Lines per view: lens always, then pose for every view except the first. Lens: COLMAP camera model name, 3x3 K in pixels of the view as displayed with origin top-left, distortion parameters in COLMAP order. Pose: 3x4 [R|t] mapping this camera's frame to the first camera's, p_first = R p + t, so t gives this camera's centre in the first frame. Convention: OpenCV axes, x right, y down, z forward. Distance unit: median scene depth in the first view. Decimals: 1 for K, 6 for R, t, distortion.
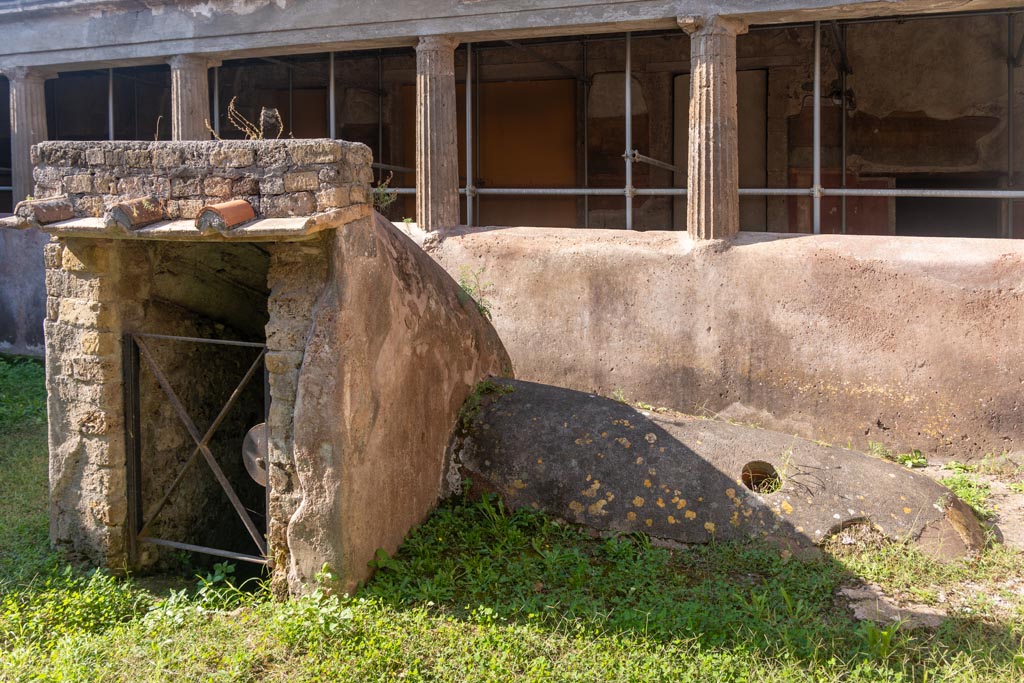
lens RADIAL K [[900.4, 0, 512.0], [0, 900.4, 260.5], [0, 0, 1]] dist [0.000016, 0.000294]
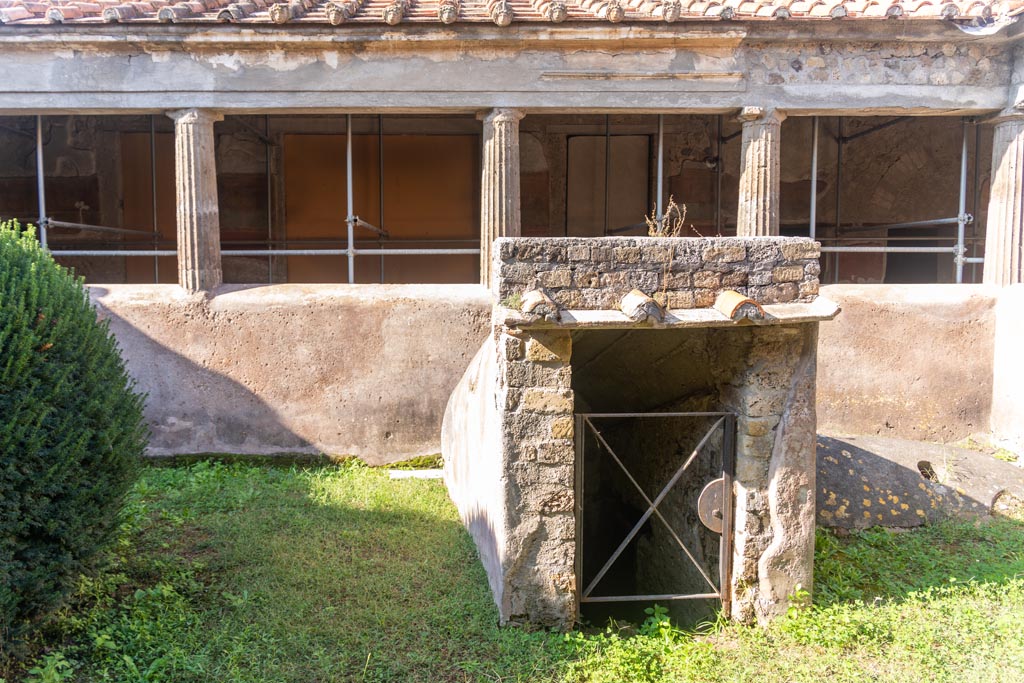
lens RADIAL K [[872.7, 0, 512.0], [0, 872.7, 341.5], [0, 0, 1]] dist [-0.001932, -0.002913]
pose [[0.904972, -0.066904, 0.420179, -0.924846], [0.040453, 0.996616, 0.071561, -0.084034], [-0.423544, -0.047763, 0.904615, 0.094513]]
